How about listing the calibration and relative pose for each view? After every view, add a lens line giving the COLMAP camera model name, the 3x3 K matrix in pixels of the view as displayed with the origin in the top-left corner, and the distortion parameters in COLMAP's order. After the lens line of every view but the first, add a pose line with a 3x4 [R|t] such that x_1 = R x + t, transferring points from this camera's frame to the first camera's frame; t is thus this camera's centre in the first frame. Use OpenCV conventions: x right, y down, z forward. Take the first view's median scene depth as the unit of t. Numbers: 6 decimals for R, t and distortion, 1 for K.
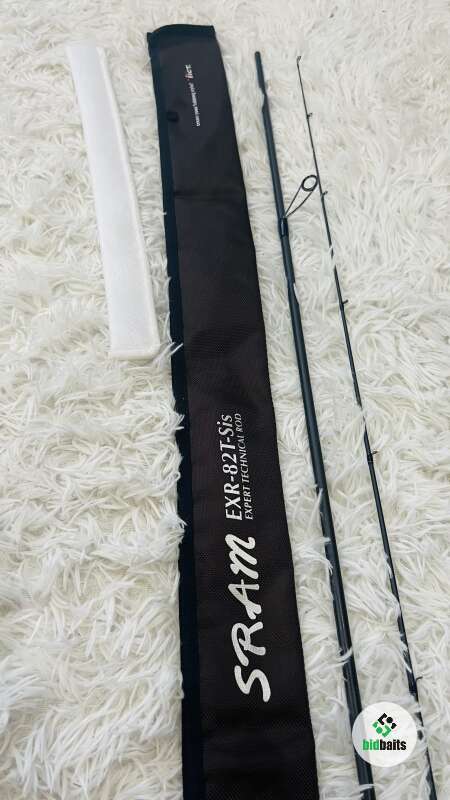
lens RADIAL K [[629.6, 0, 225.0], [0, 629.6, 400.0], [0, 0, 1]] dist [0.073611, -0.139214]
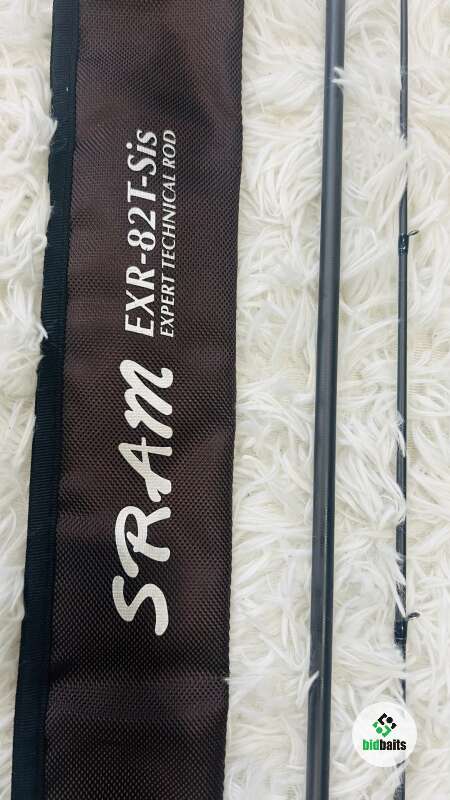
lens RADIAL K [[629.6, 0, 225.0], [0, 629.6, 400.0], [0, 0, 1]] dist [0.073611, -0.139214]
pose [[0.995169, 0.098046, 0.005156, 0.091277], [-0.092680, 0.920773, 0.378929, 0.025390], [0.032405, -0.377576, 0.925411, 0.463161]]
